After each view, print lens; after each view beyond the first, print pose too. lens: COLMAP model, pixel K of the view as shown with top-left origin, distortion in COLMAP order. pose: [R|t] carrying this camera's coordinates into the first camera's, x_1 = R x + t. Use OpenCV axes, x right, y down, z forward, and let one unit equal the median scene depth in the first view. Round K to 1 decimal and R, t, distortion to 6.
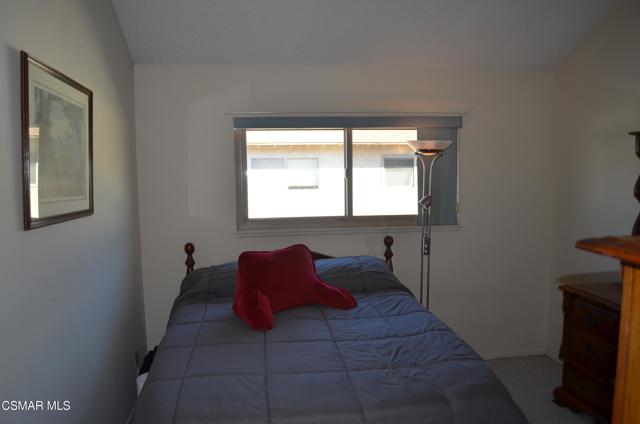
lens RADIAL K [[504.2, 0, 319.5], [0, 504.2, 213.5], [0, 0, 1]] dist [-0.083987, 0.017676]
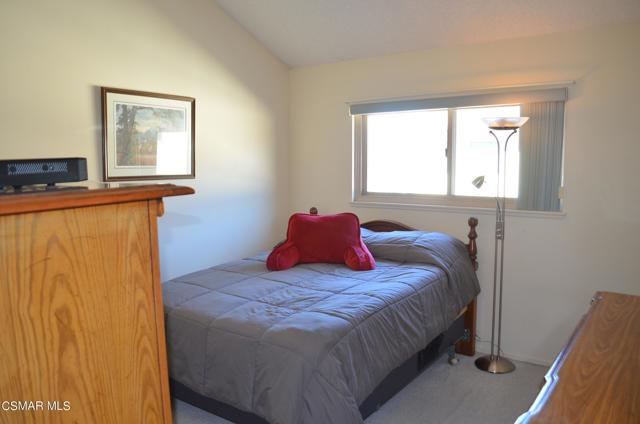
lens RADIAL K [[504.2, 0, 319.7], [0, 504.2, 218.3], [0, 0, 1]] dist [-0.083987, 0.017676]
pose [[0.722684, 0.087963, -0.685558, 0.774845], [-0.056630, 0.996069, 0.068108, -0.002687], [0.688855, -0.010398, 0.724825, 0.110309]]
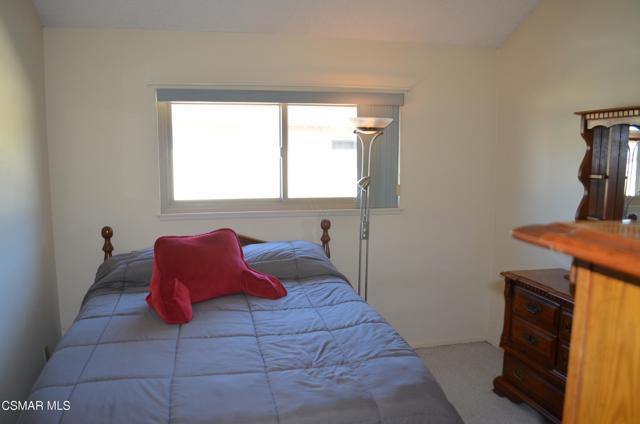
lens RADIAL K [[504.2, 0, 319.3], [0, 504.2, 213.4], [0, 0, 1]] dist [-0.083987, 0.017676]
pose [[0.995405, 0.002825, 0.095712, 0.046010], [-0.006027, 0.999431, 0.033180, 0.002946], [-0.095564, -0.033604, 0.994856, 0.083114]]
